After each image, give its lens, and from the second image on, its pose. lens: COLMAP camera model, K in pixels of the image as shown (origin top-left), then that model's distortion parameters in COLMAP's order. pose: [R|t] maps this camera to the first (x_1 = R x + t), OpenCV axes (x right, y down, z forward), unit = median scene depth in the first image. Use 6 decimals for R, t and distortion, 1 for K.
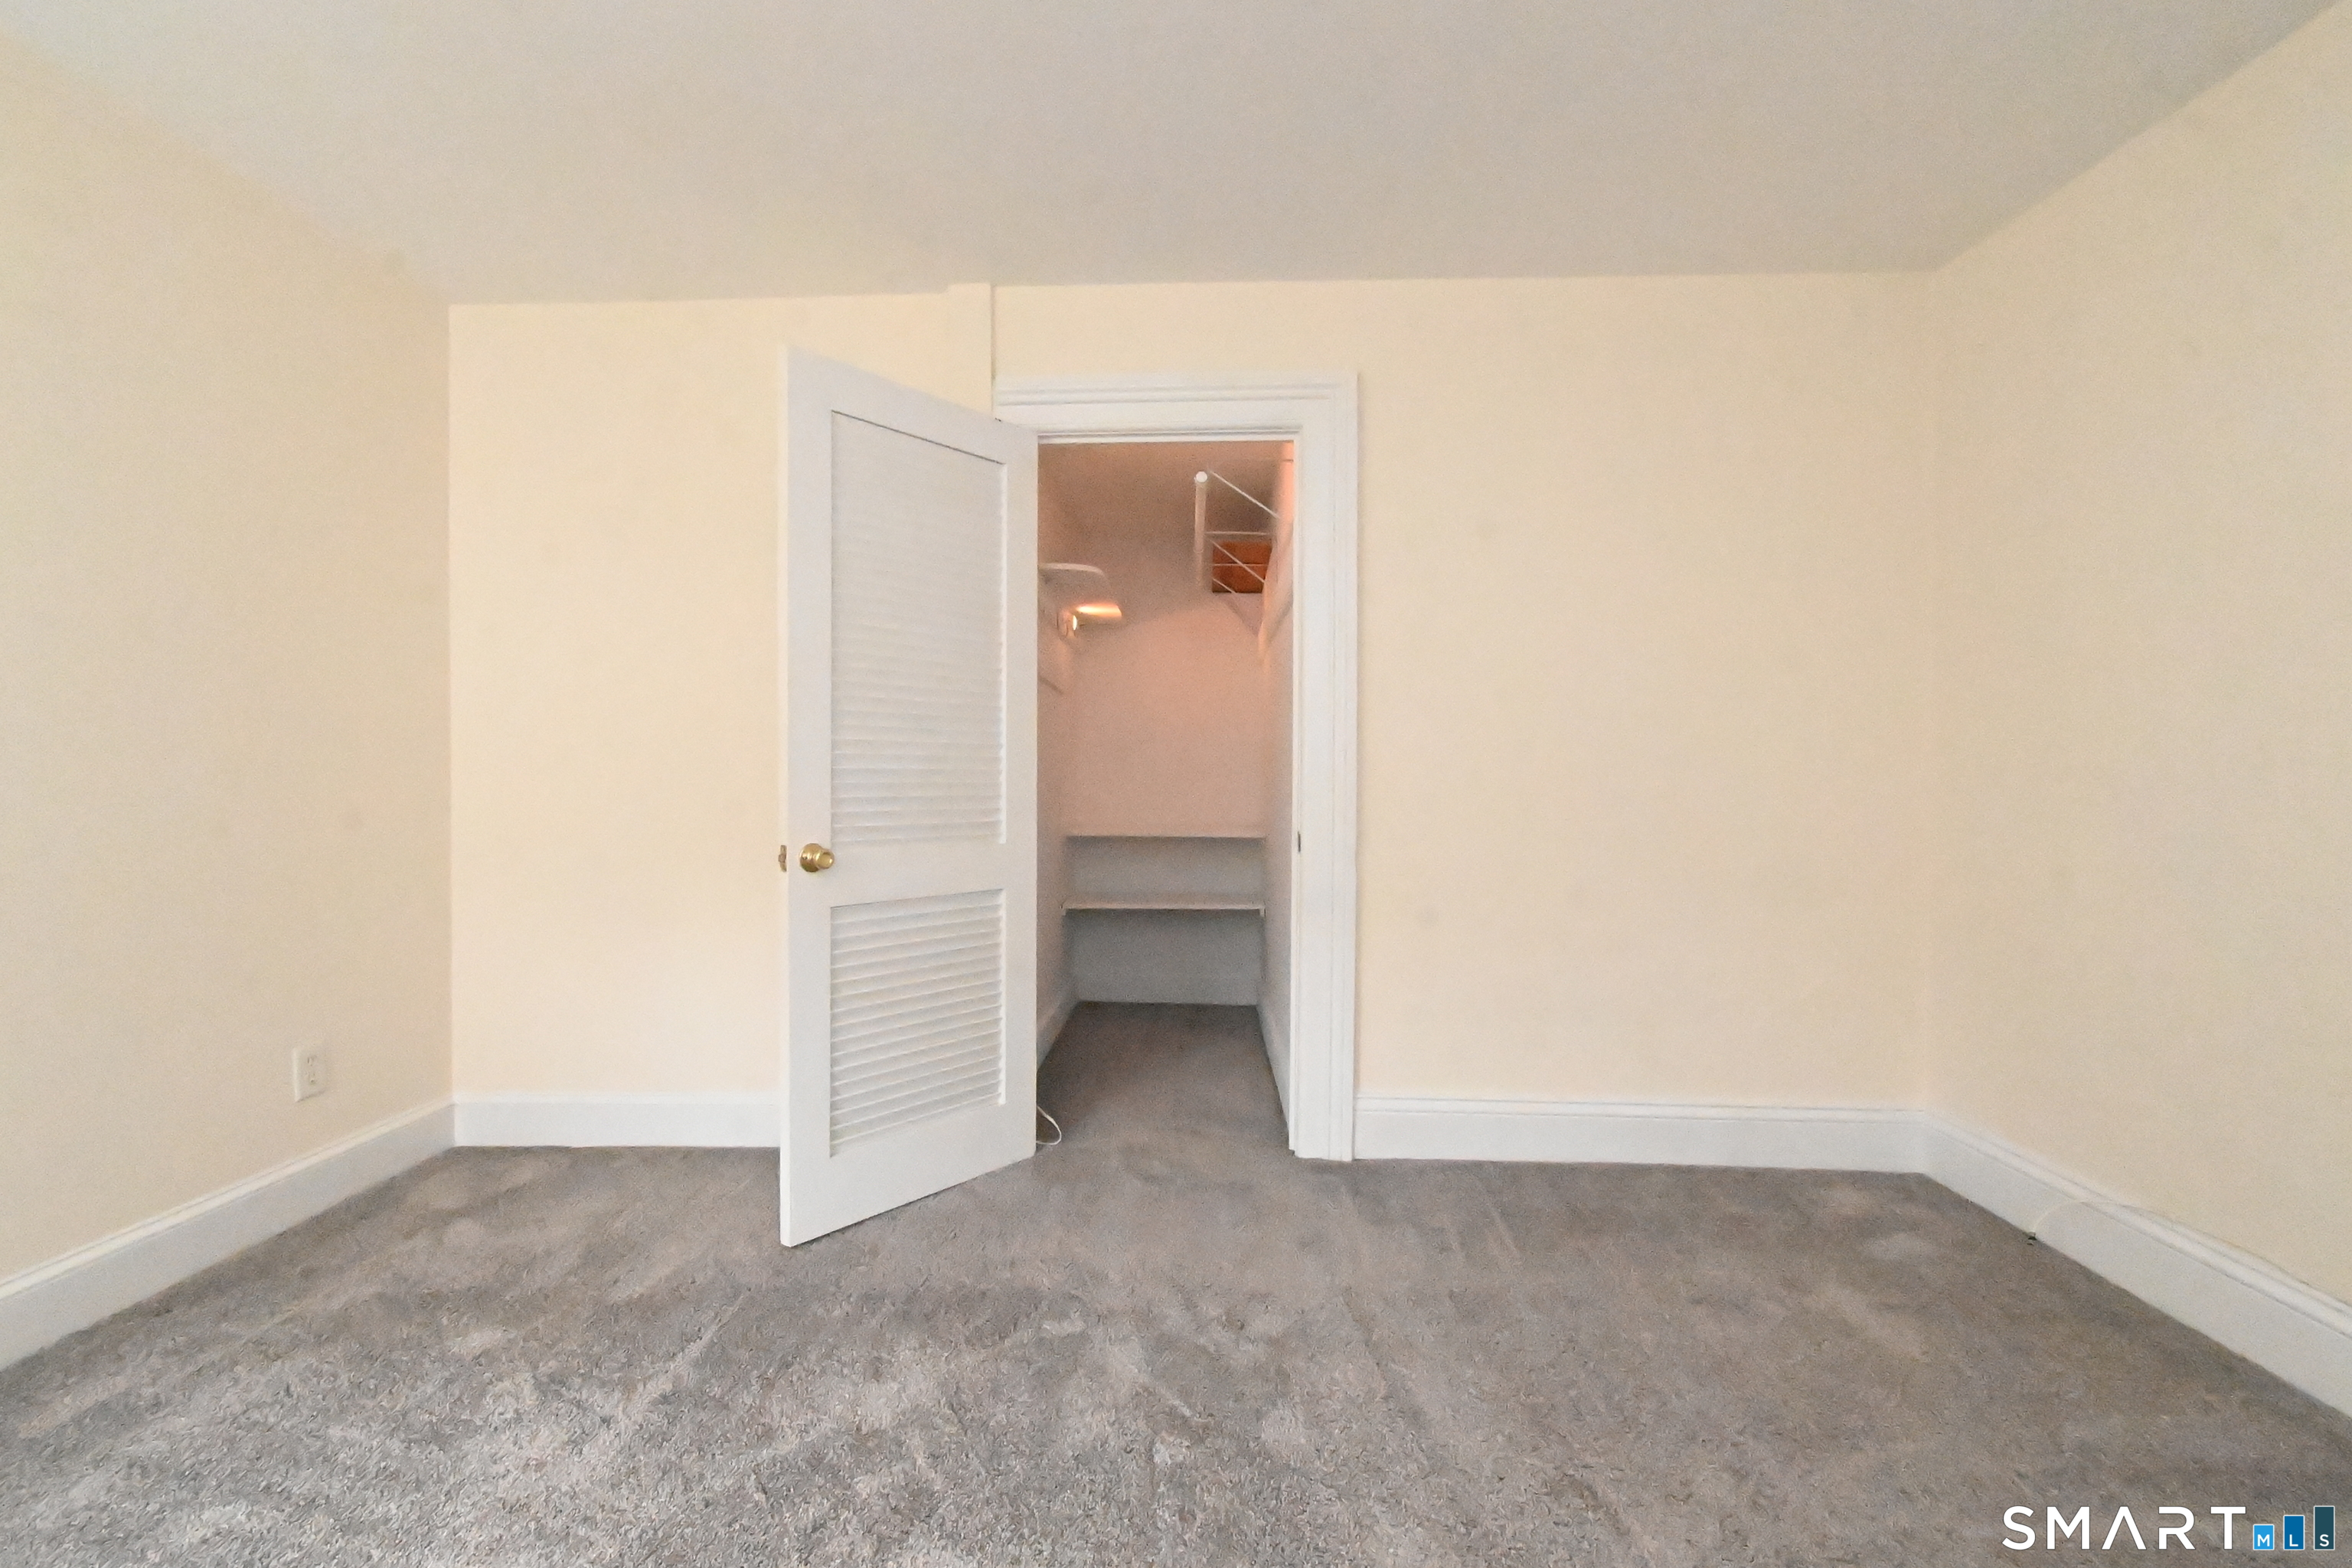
lens RADIAL K [[1048.2, 0, 1177.4], [0, 1048.2, 784.1], [0, 0, 1]] dist [0.002952, -0.000196]
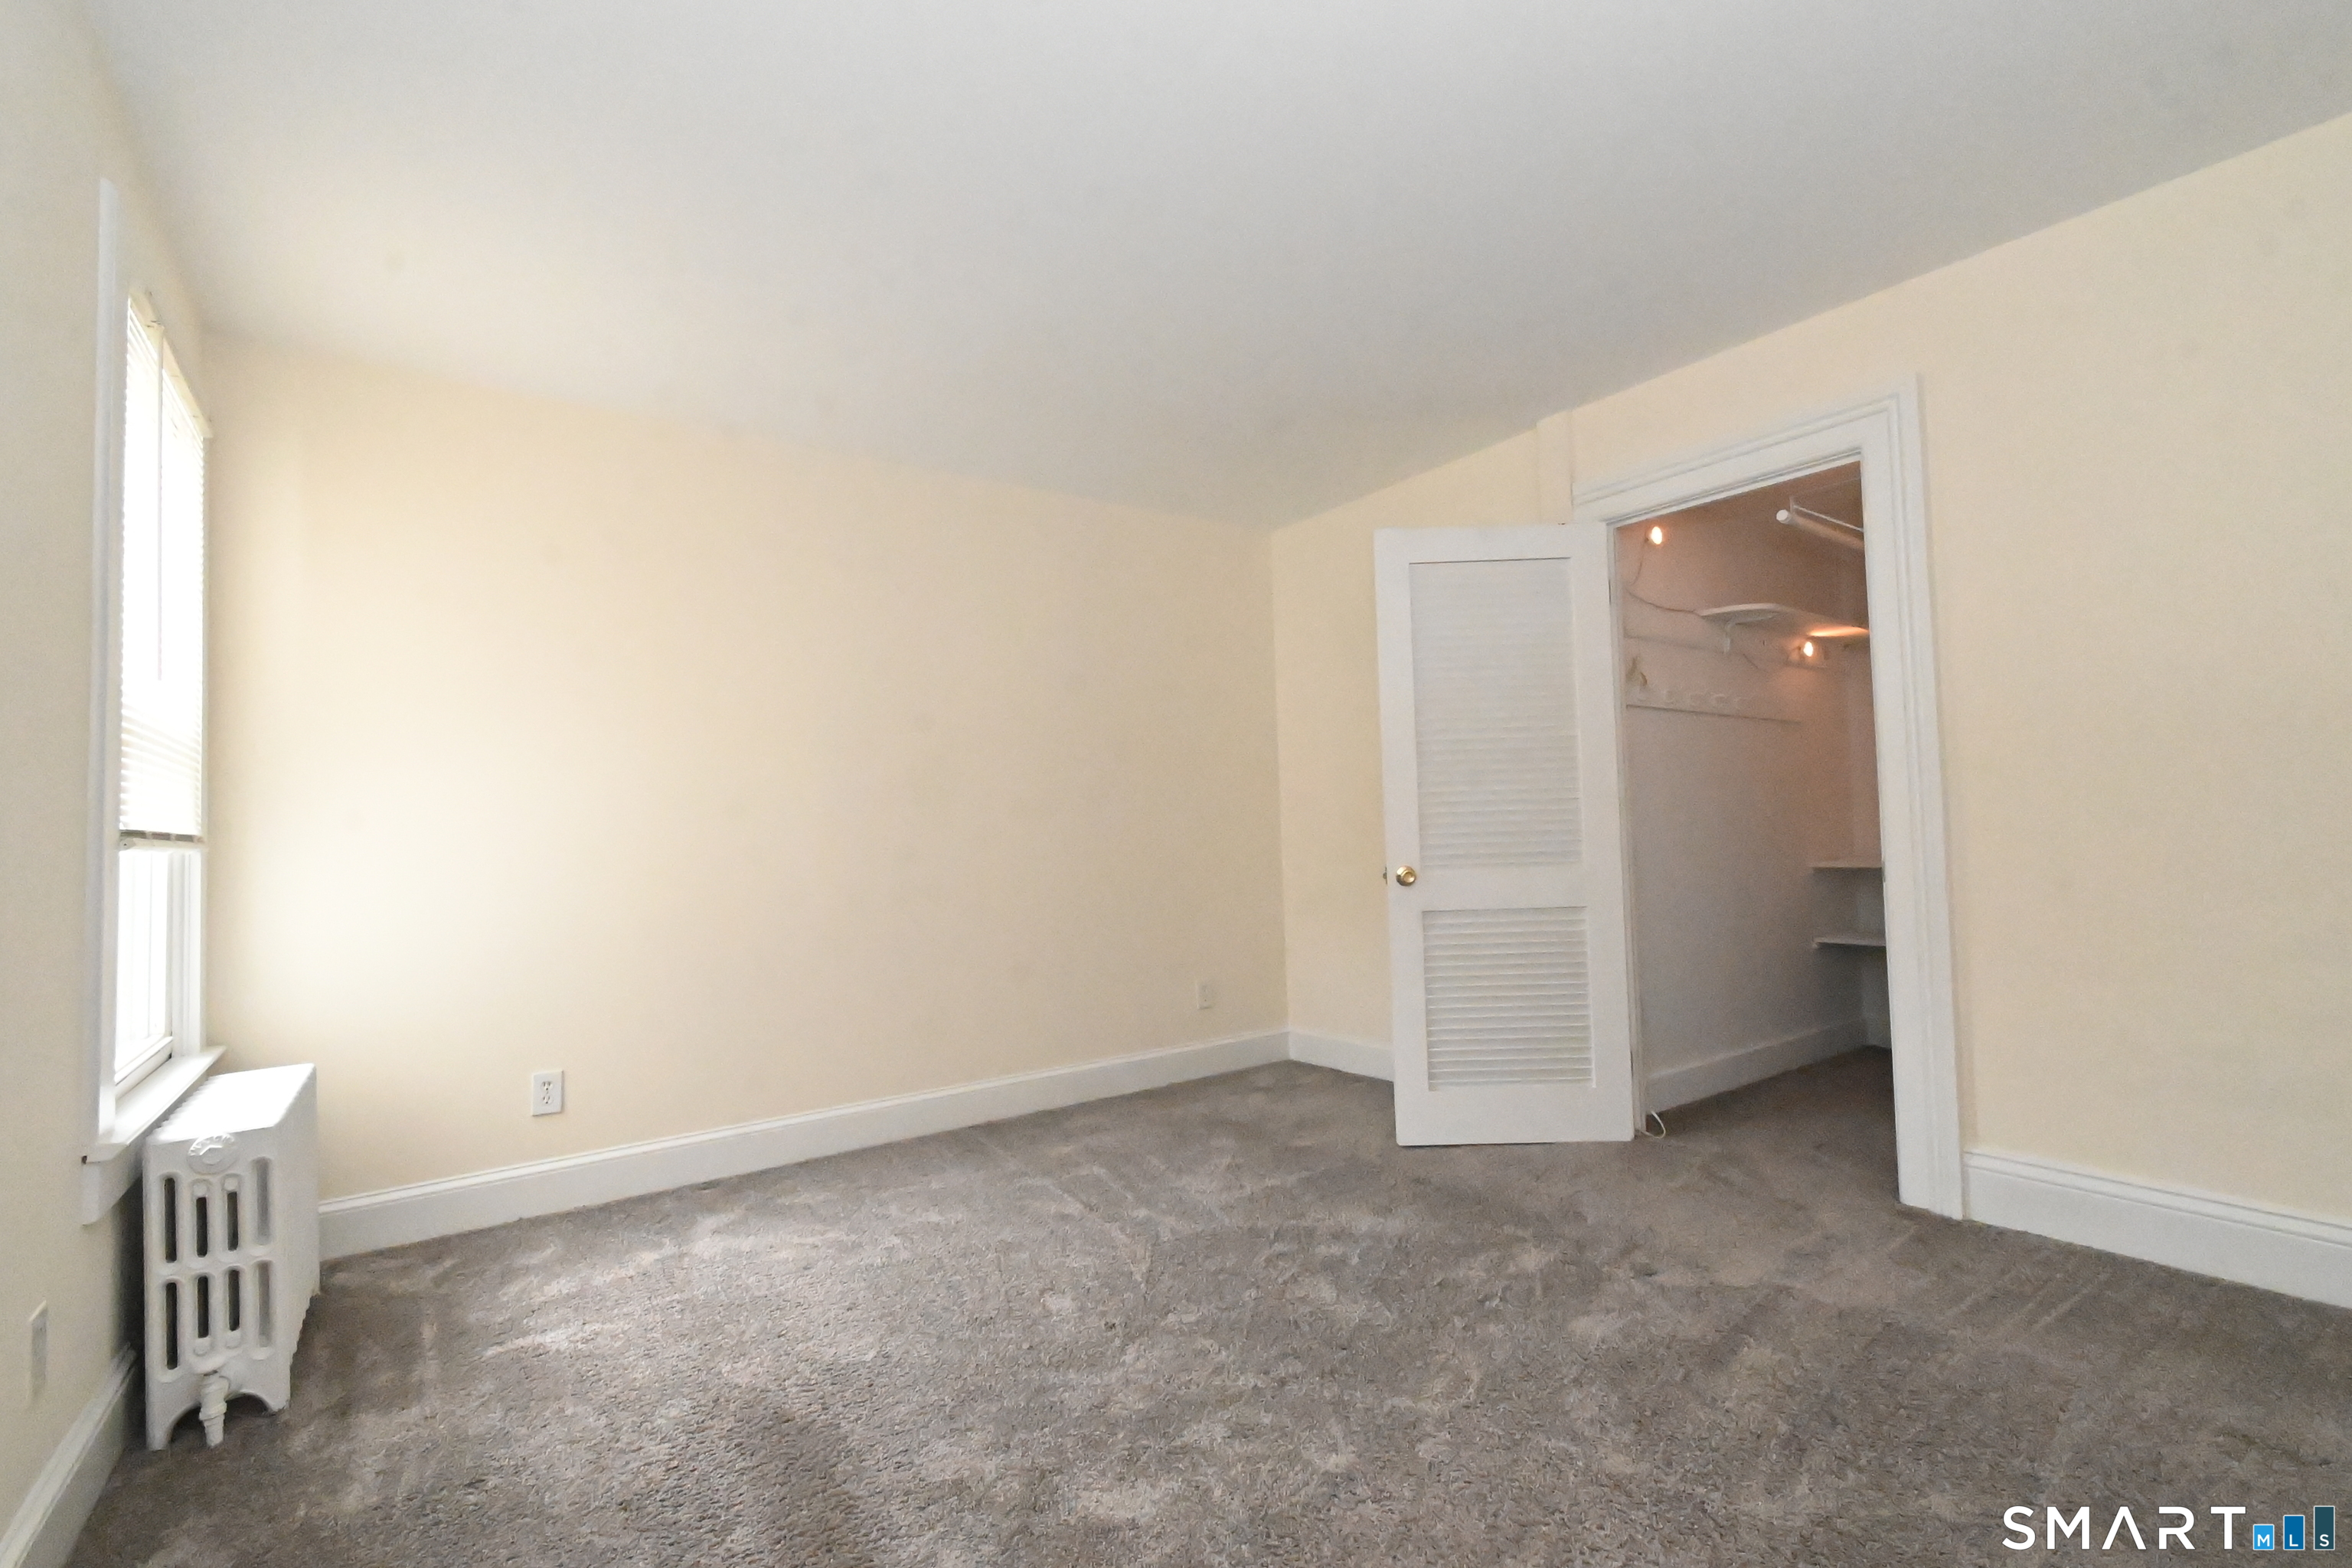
lens RADIAL K [[1048.2, 0, 1177.9], [0, 1048.2, 791.7], [0, 0, 1]] dist [0.002952, -0.000196]
pose [[0.611455, -0.050962, -0.789637, 0.514138], [0.029110, 0.998697, -0.041913, 0.004620], [0.790744, 0.002642, 0.612142, -0.108397]]
